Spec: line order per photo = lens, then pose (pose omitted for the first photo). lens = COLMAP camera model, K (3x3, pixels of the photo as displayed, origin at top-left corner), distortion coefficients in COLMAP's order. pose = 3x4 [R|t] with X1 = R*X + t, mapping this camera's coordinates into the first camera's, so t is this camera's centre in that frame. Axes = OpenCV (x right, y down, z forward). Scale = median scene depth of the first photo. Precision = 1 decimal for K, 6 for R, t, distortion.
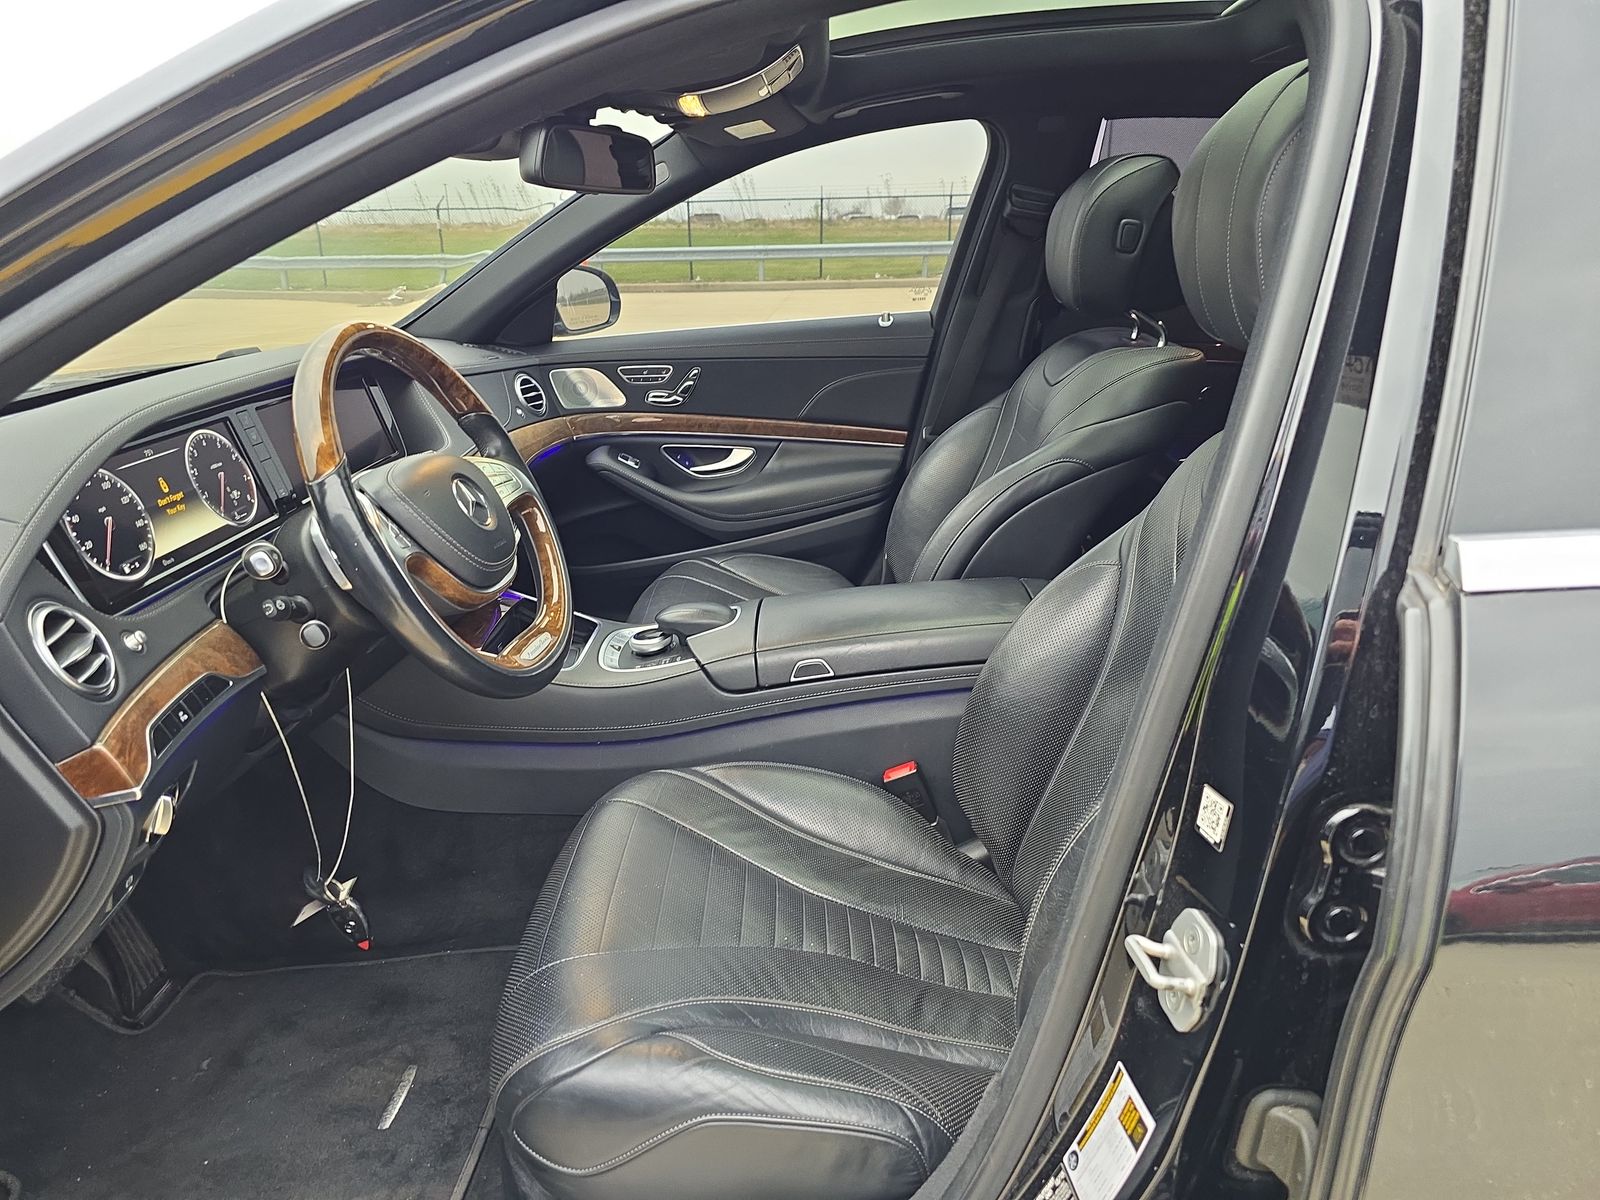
lens RADIAL K [[1069.0, 0, 800.0], [0, 1069.0, 600.0], [0, 0, 1]] dist [0.102078, -0.095914]
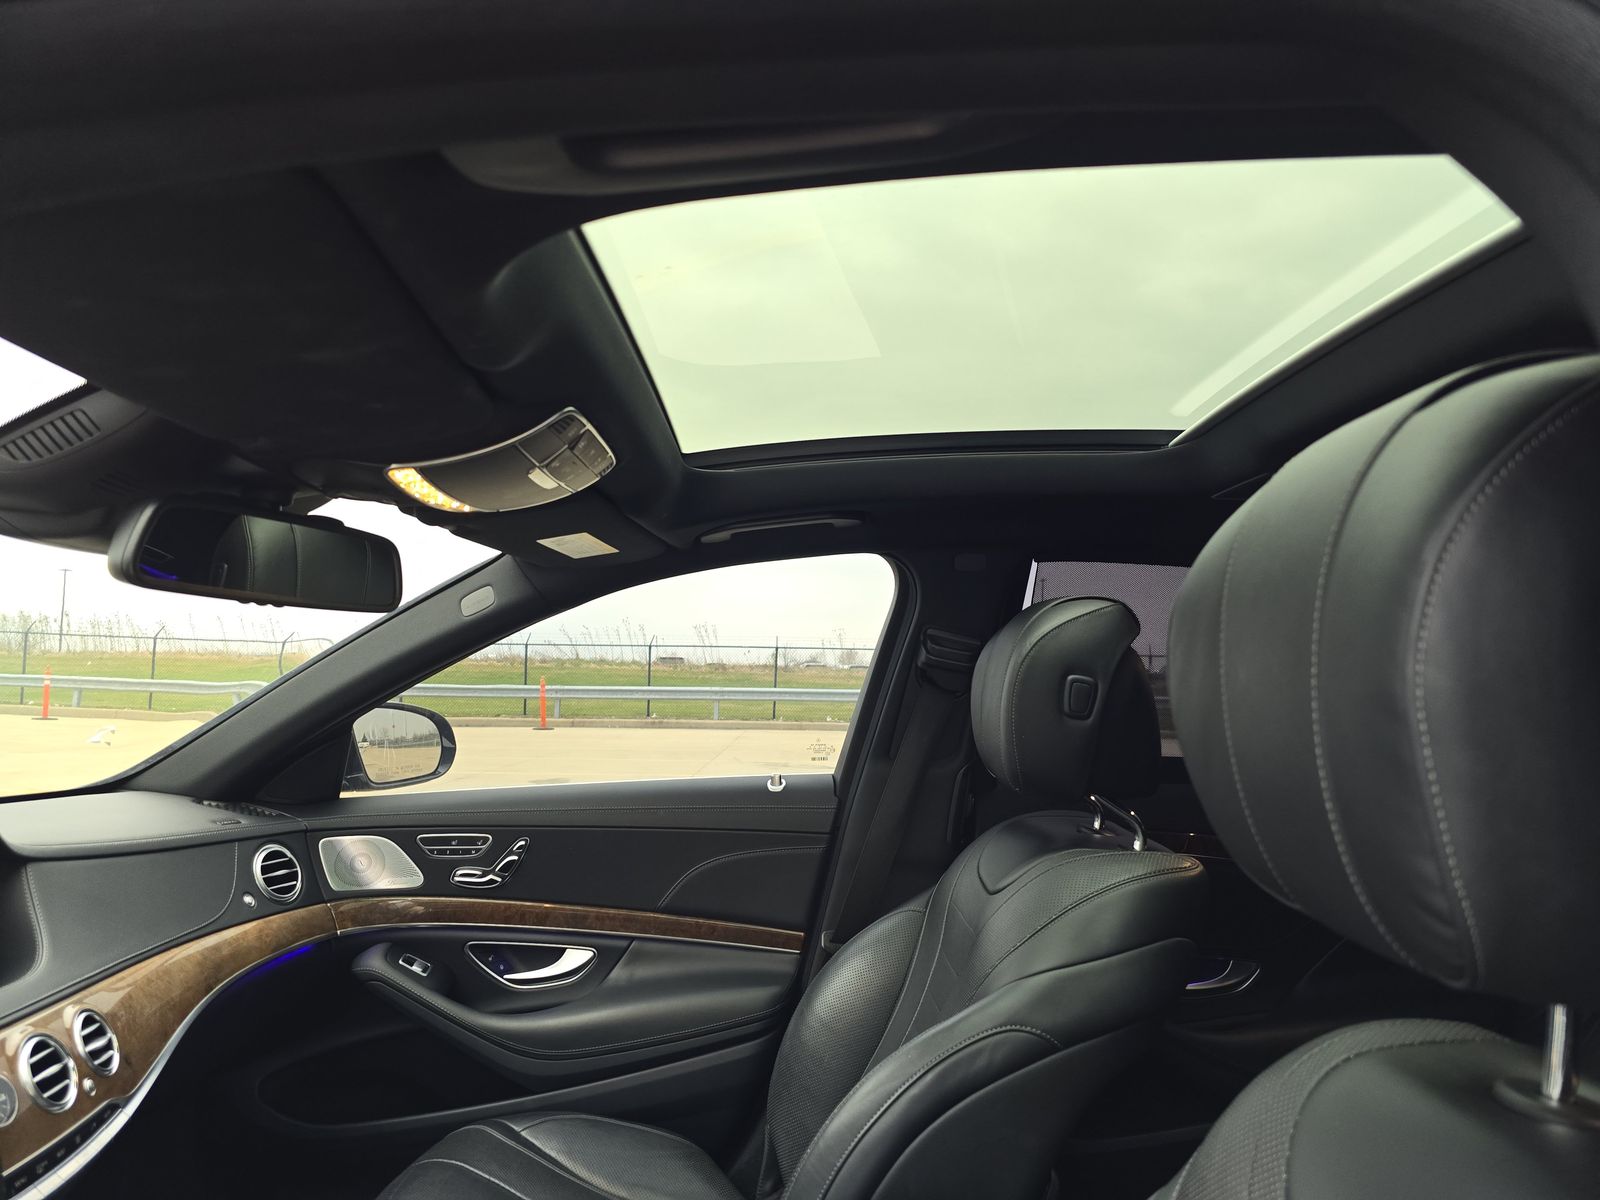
lens RADIAL K [[1069.0, 0, 800.0], [0, 1069.0, 600.0], [0, 0, 1]] dist [0.102078, -0.095914]
pose [[0.998592, 0.040676, 0.034045, 0.064353], [-0.024184, 0.920375, -0.390289, -0.079490], [-0.047210, 0.388916, 0.920063, 0.233273]]
